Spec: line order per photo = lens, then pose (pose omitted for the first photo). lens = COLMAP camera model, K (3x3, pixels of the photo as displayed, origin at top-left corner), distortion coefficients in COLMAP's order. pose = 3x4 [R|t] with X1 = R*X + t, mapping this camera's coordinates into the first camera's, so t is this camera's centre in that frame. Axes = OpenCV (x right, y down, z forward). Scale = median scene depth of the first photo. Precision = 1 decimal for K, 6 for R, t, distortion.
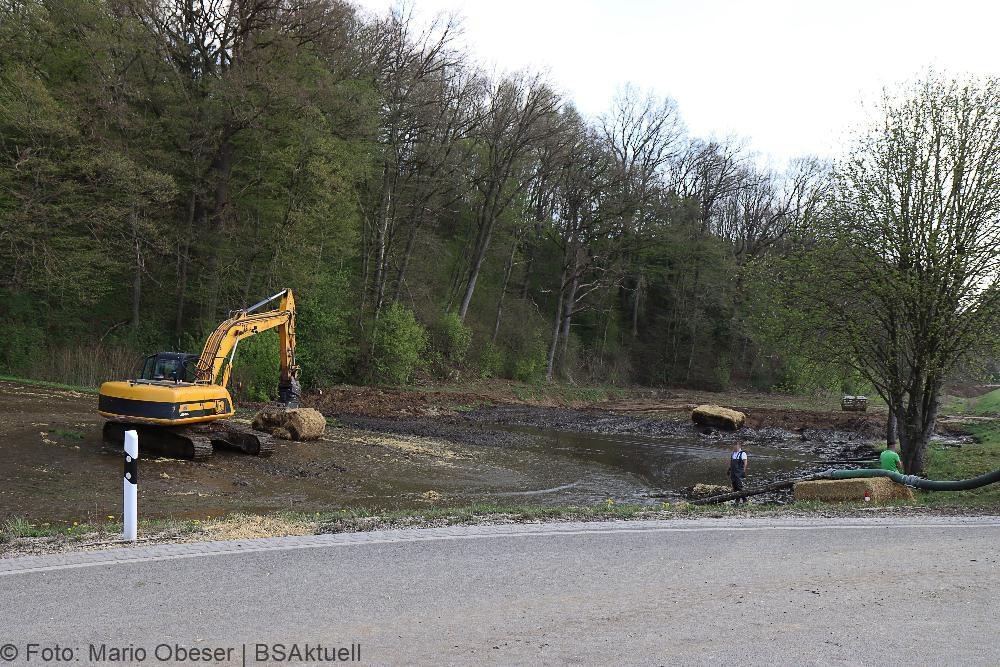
lens RADIAL K [[905.1, 0, 497.6], [0, 905.1, 333.4], [0, 0, 1]] dist [-0.005660, 0.004644]
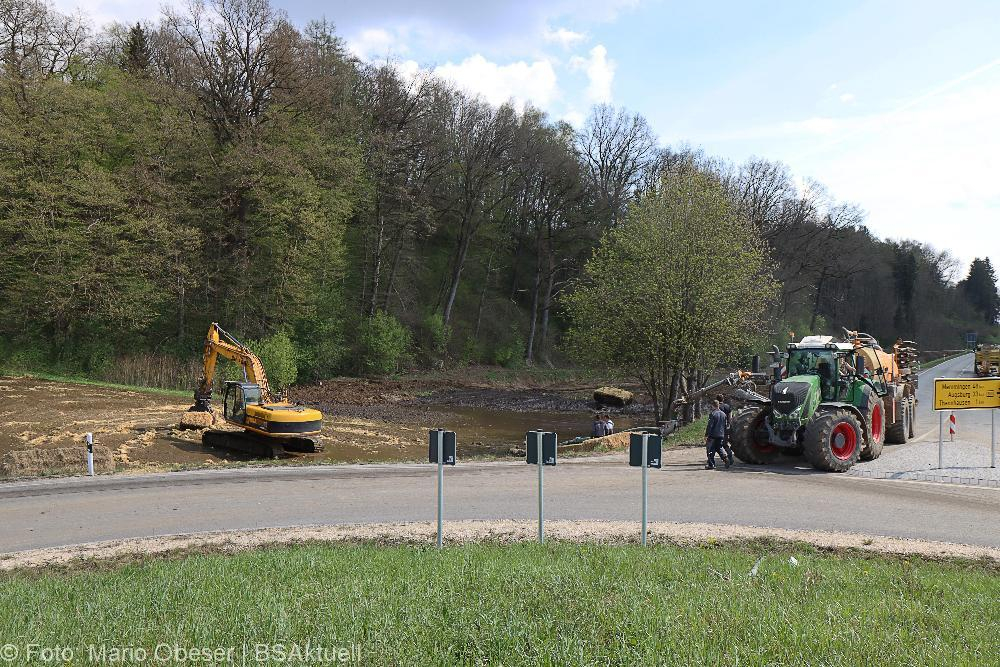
lens RADIAL K [[847.7, 0, 500.0], [0, 847.7, 333.5], [0, 0, 1]] dist [-0.058718, 0.096181]
pose [[0.997732, -0.029572, -0.060464, 0.116179], [0.031229, 0.999157, 0.026646, -0.026100], [0.059625, -0.028474, 0.997815, -0.168513]]
